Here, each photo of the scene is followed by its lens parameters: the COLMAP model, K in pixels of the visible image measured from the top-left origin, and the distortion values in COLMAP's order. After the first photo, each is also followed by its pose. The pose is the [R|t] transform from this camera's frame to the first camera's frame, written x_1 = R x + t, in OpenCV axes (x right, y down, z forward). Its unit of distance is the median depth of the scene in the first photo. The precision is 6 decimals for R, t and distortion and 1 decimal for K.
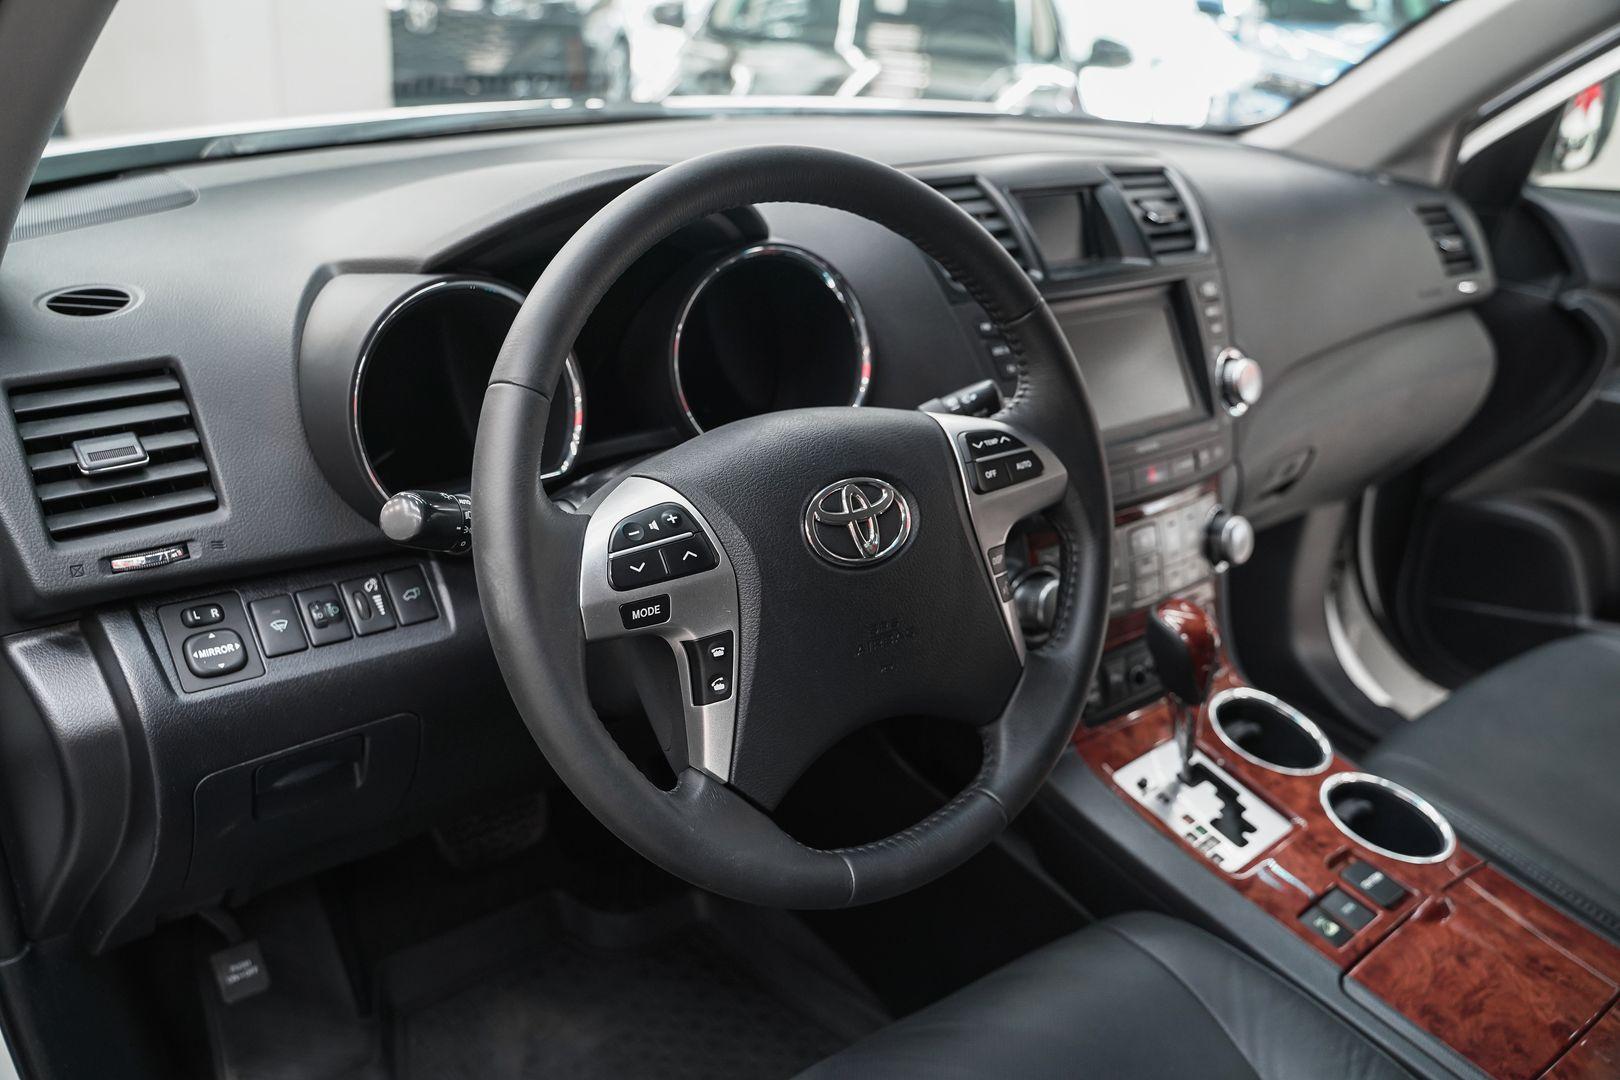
lens RADIAL K [[1333.6, 0, 779.6], [0, 1333.6, 542.3], [0, 0, 1]] dist [-0.108784, 0.079817]
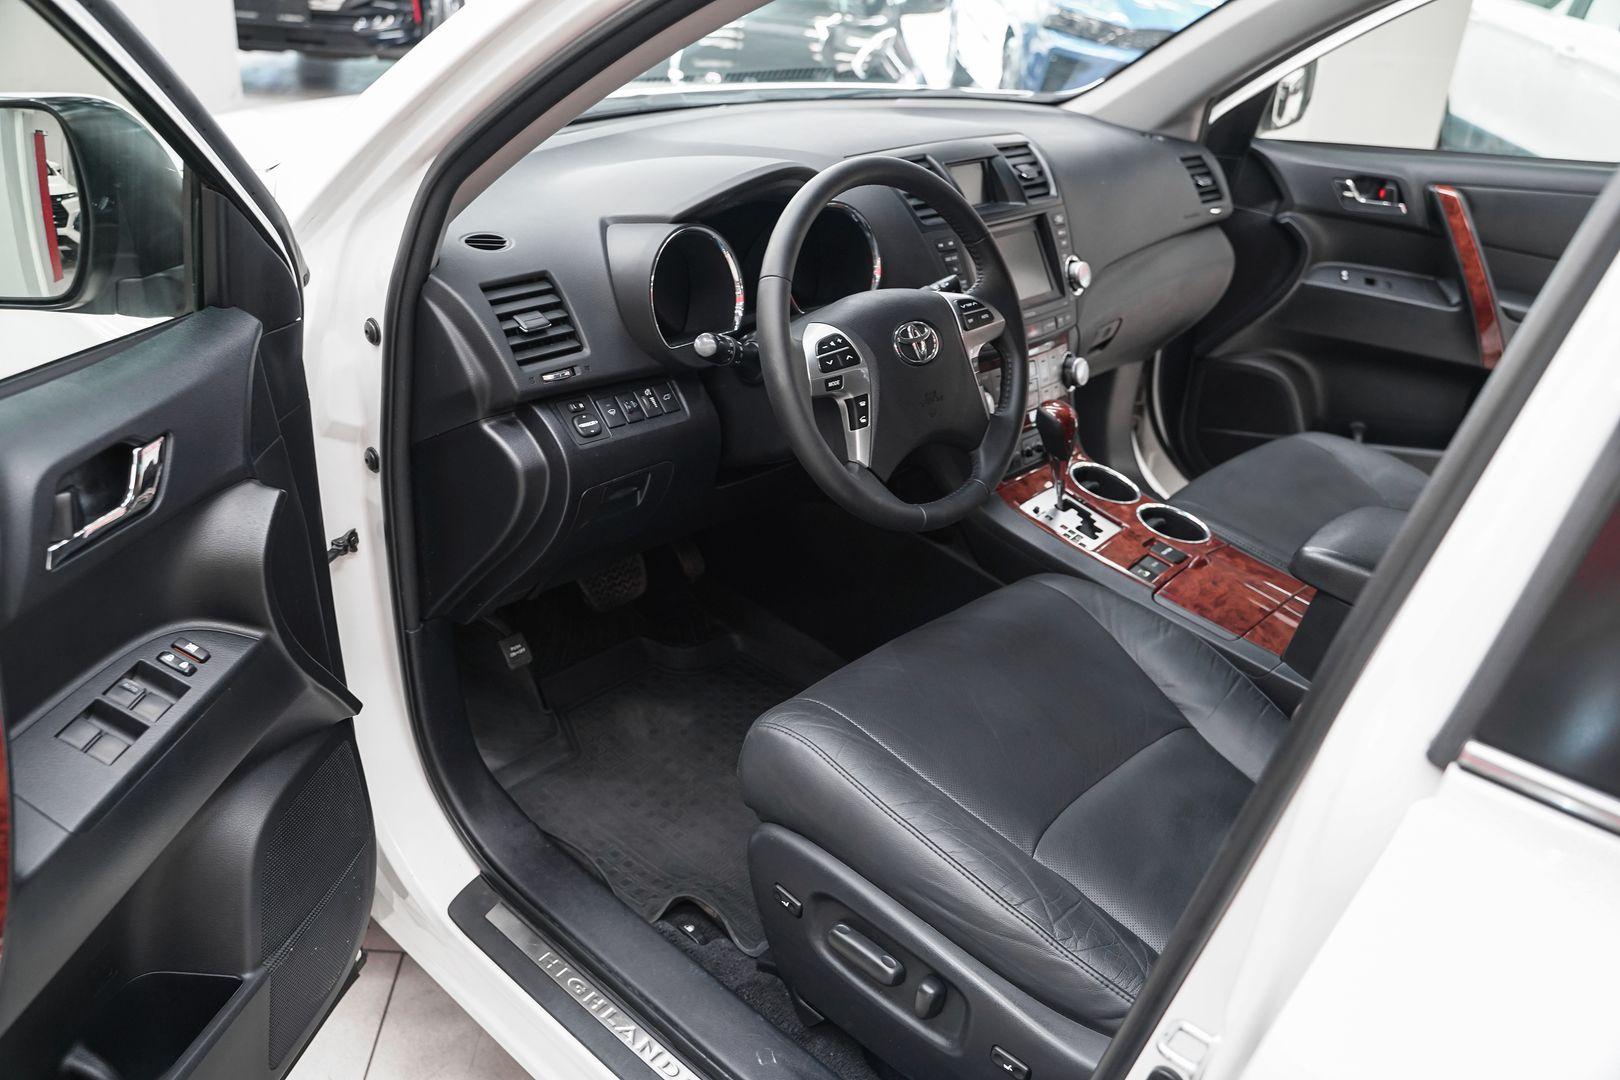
lens RADIAL K [[1333.6, 0, 779.6], [0, 1333.6, 542.3], [0, 0, 1]] dist [-0.108784, 0.079817]
pose [[0.988679, -0.055632, 0.139351, -0.309074], [0.047582, 0.997037, 0.060447, 0.107535], [-0.142301, -0.053132, 0.988396, -0.687234]]
